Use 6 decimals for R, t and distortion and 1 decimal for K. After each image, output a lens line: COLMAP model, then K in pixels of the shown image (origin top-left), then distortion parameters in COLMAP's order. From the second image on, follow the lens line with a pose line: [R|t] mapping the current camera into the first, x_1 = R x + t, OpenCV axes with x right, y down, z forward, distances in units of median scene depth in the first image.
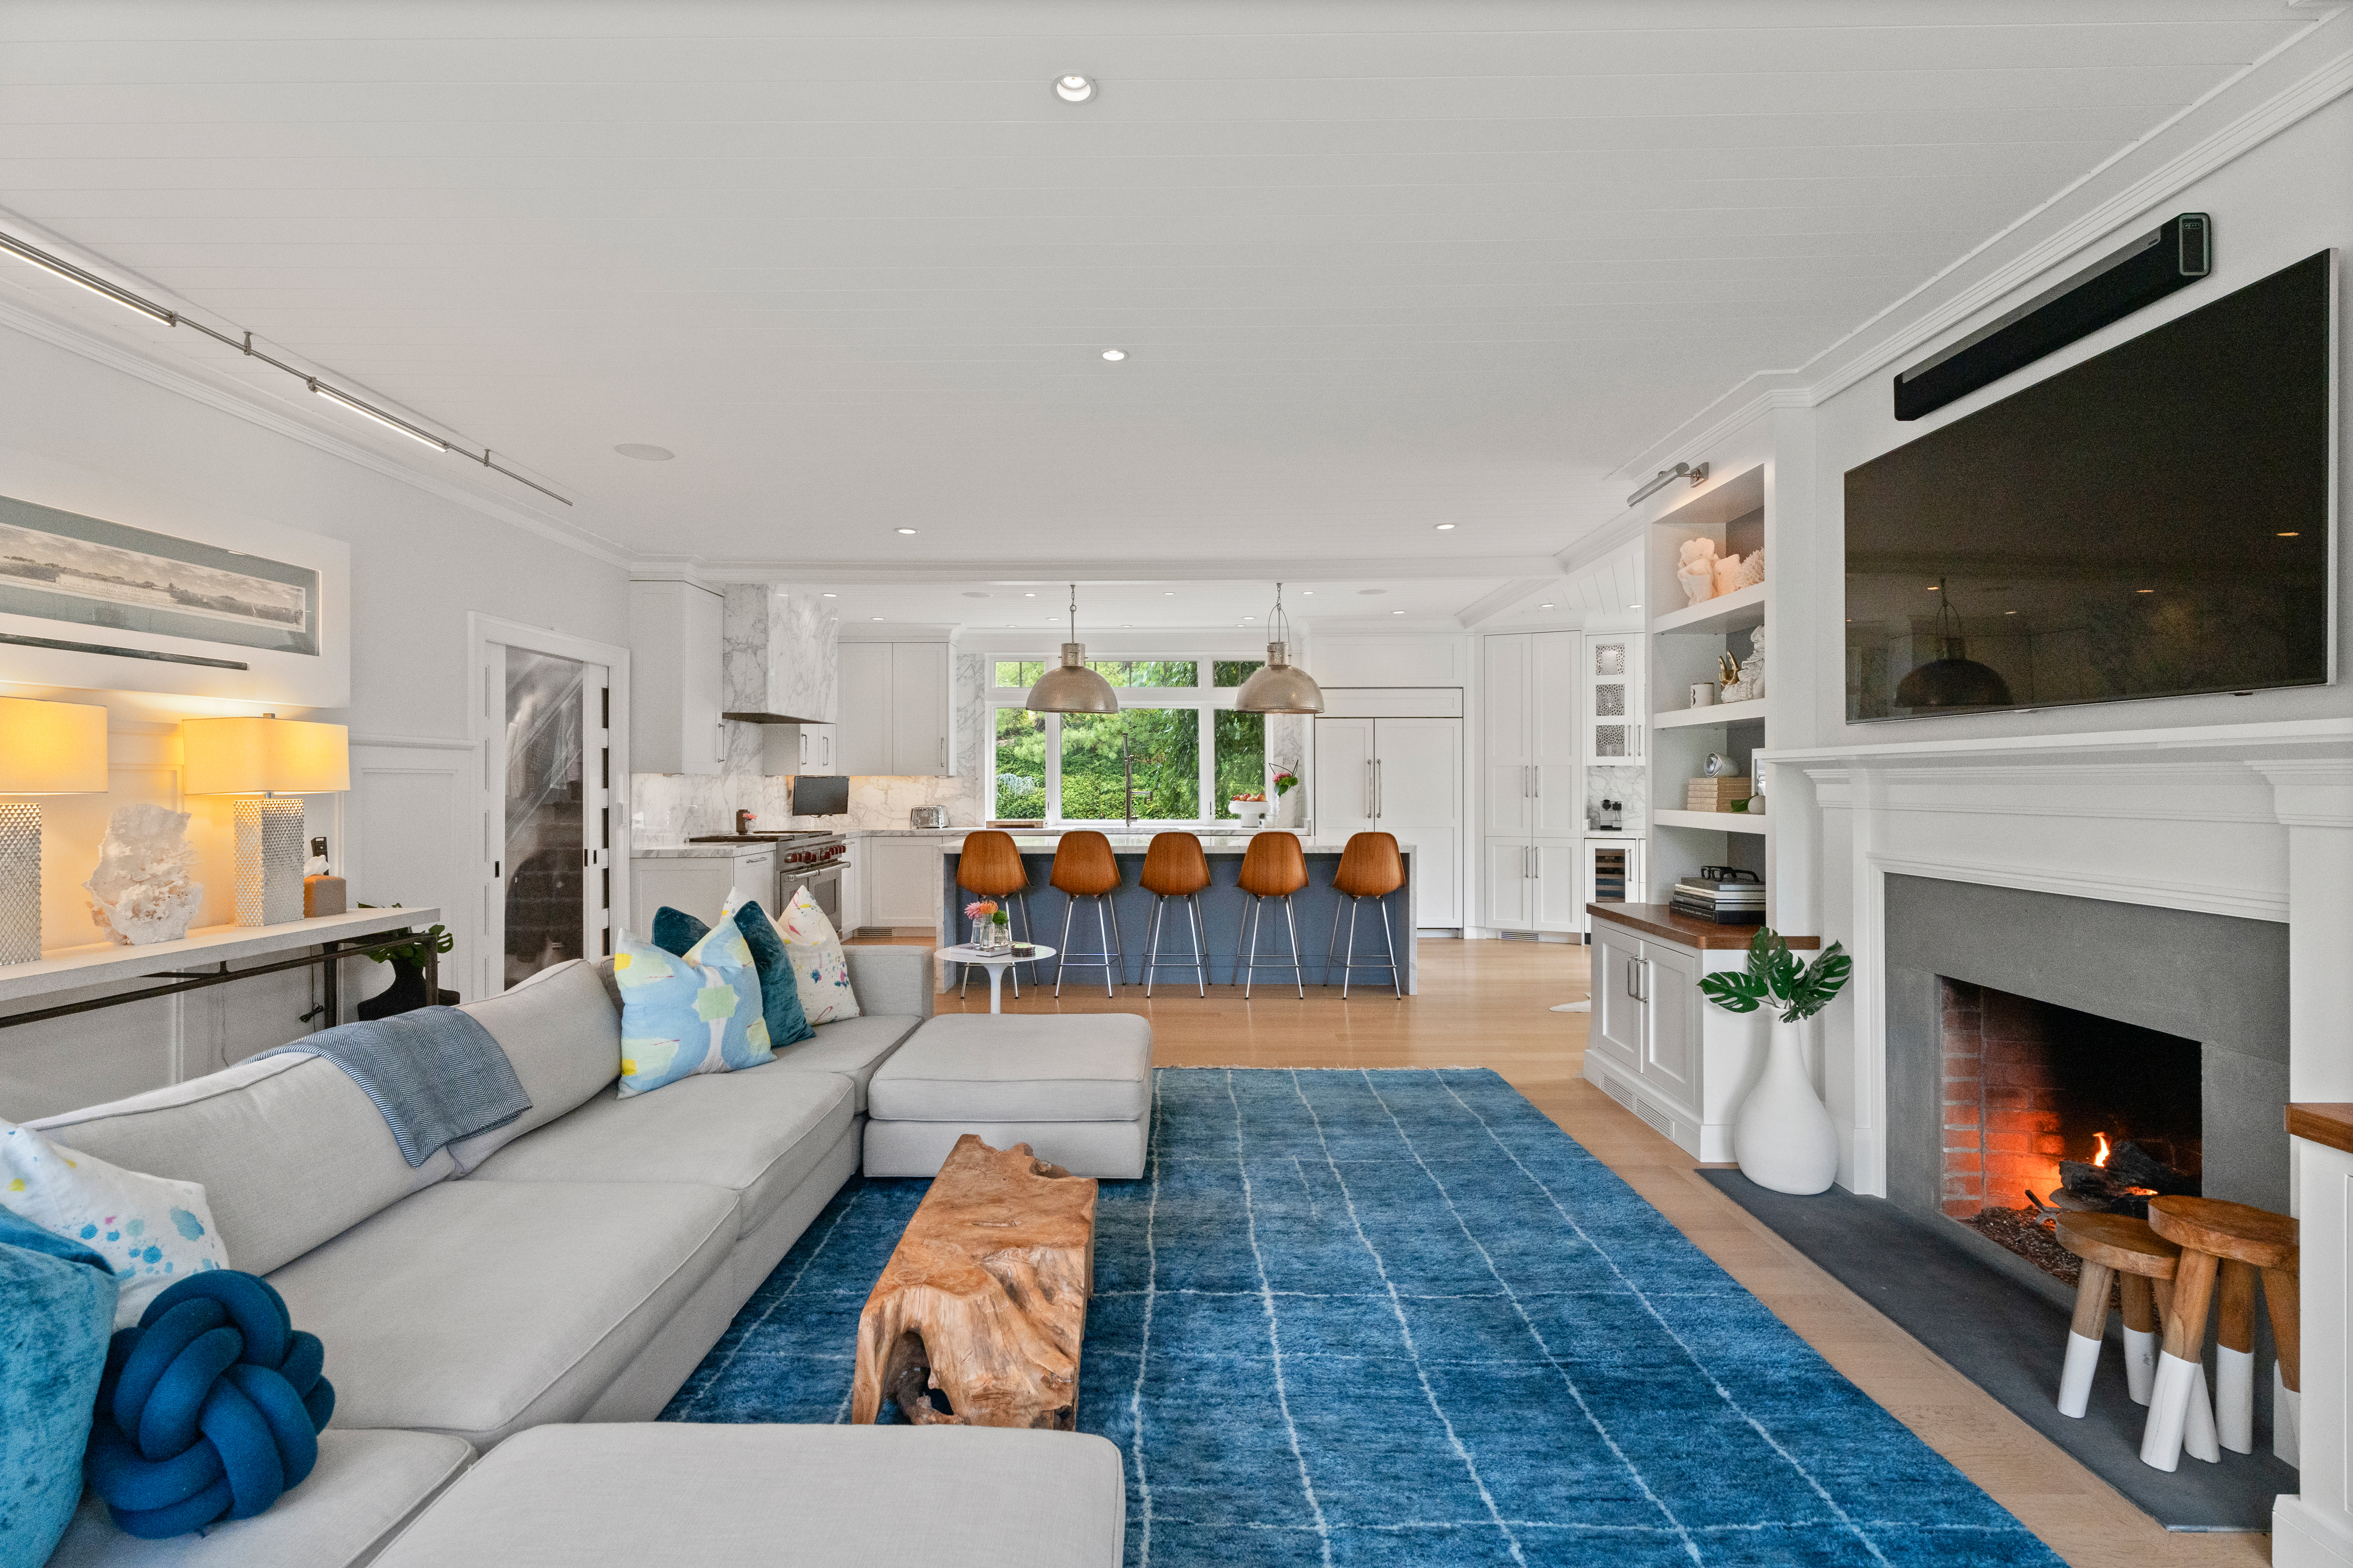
lens RADIAL K [[1052.3, 0, 1174.8], [0, 1052.3, 783.0], [0, 0, 1]] dist [-0.000230, 0.001905]
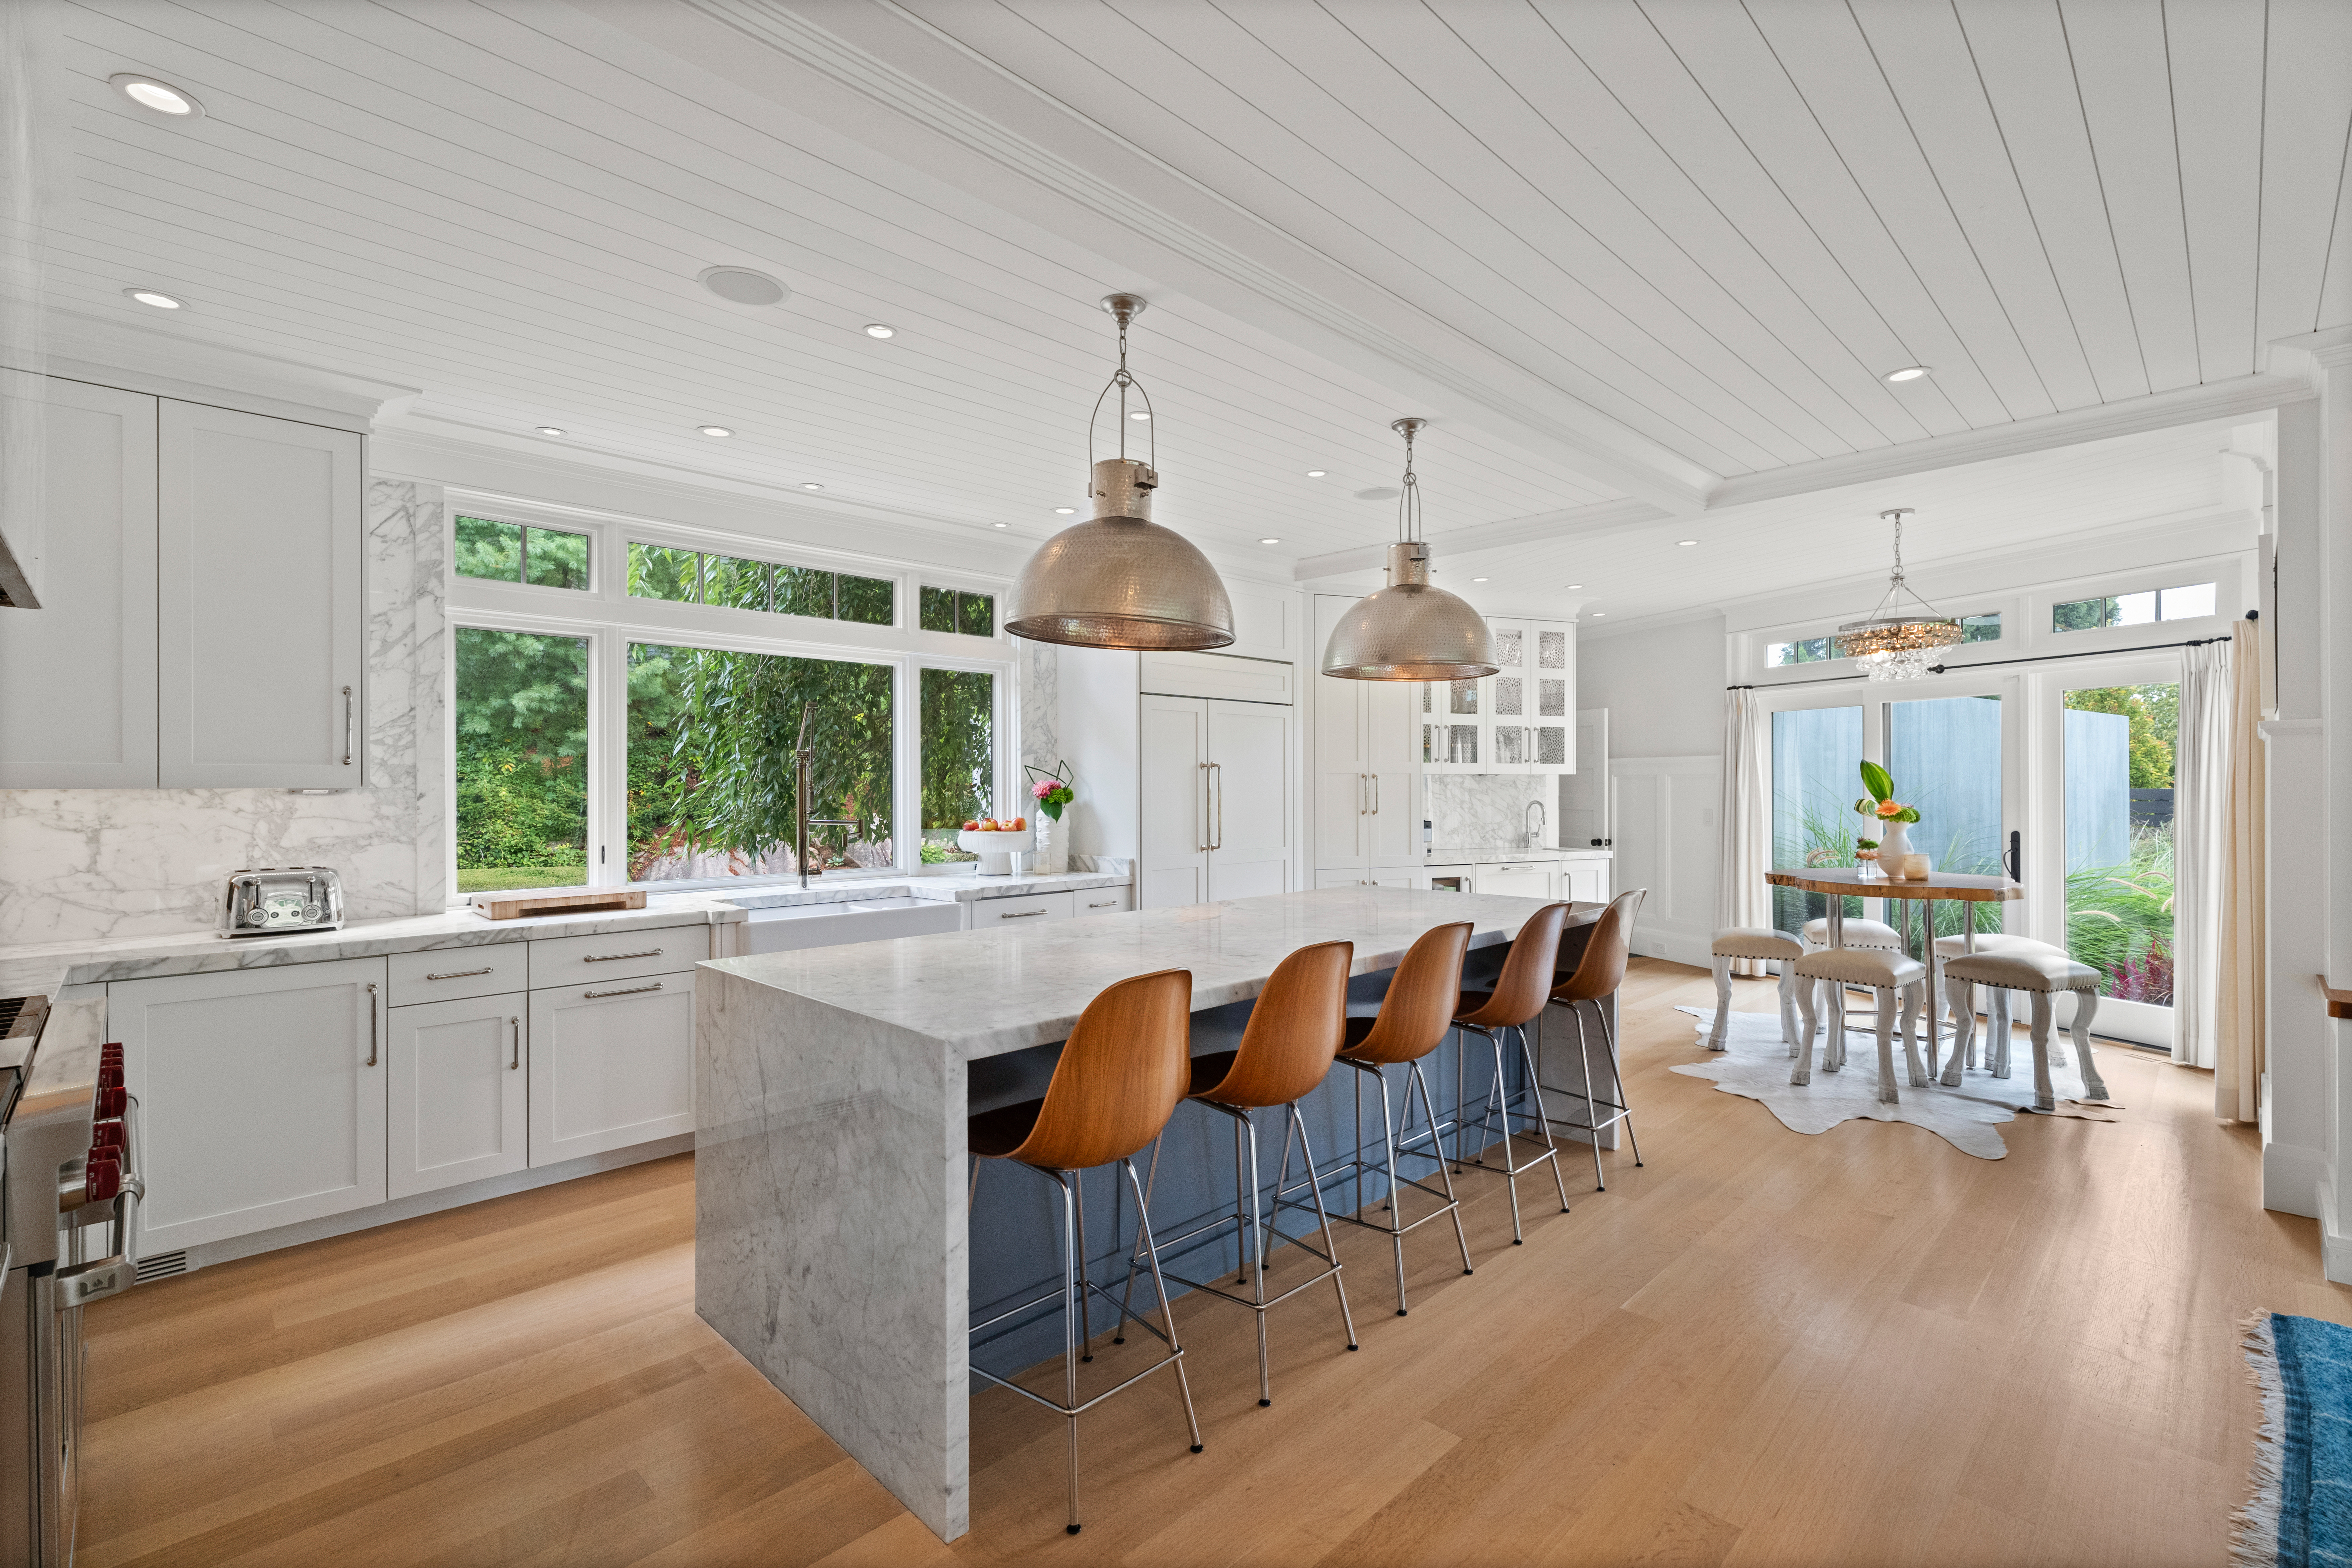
lens RADIAL K [[1051.8, 0, 1174.3], [0, 1051.8, 783.0], [0, 0, 1]] dist [-0.000230, 0.001905]
pose [[0.707595, -0.000428, 0.706618, -0.667485], [0.001630, 0.999998, -0.001026, -0.020628], [-0.706616, 0.001878, 0.707595, 1.280418]]
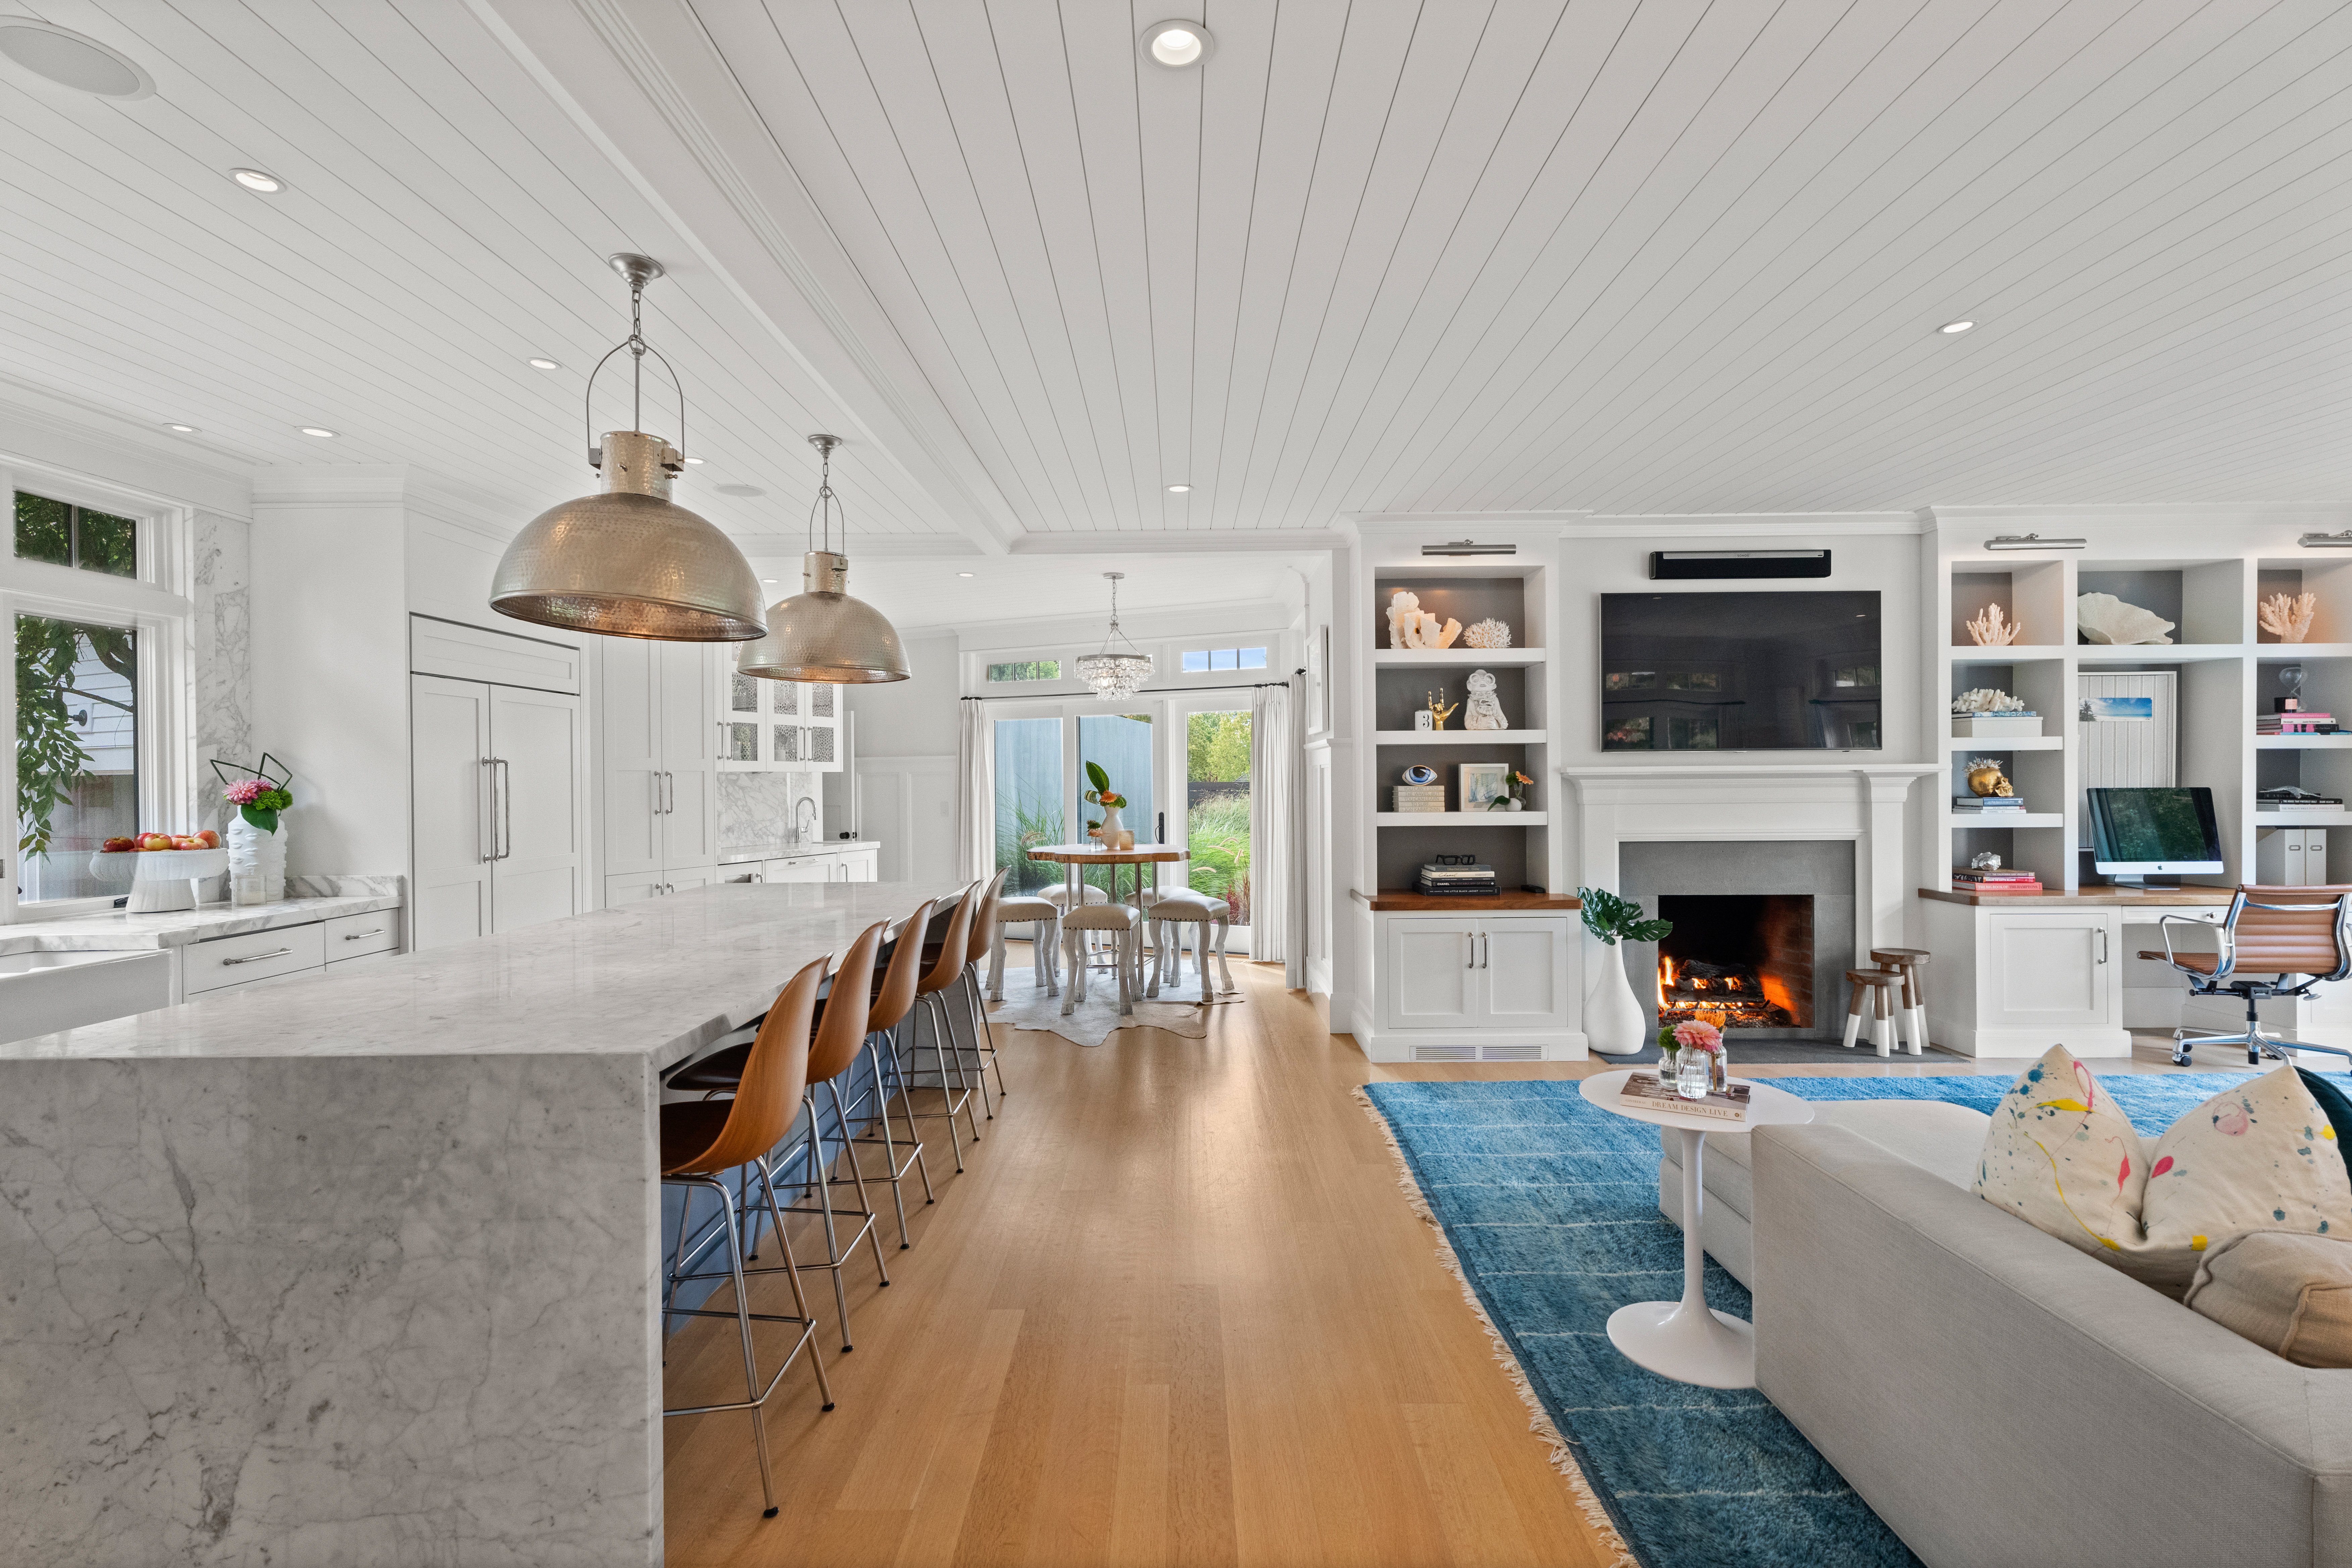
lens RADIAL K [[1051.8, 0, 1174.3], [0, 1051.8, 783.0], [0, 0, 1]] dist [-0.000230, 0.001905]
pose [[0.002541, -0.004426, 0.999987, -0.857156], [0.008759, 0.999952, 0.004403, -0.018955], [-0.999958, 0.008748, 0.002580, 1.474185]]
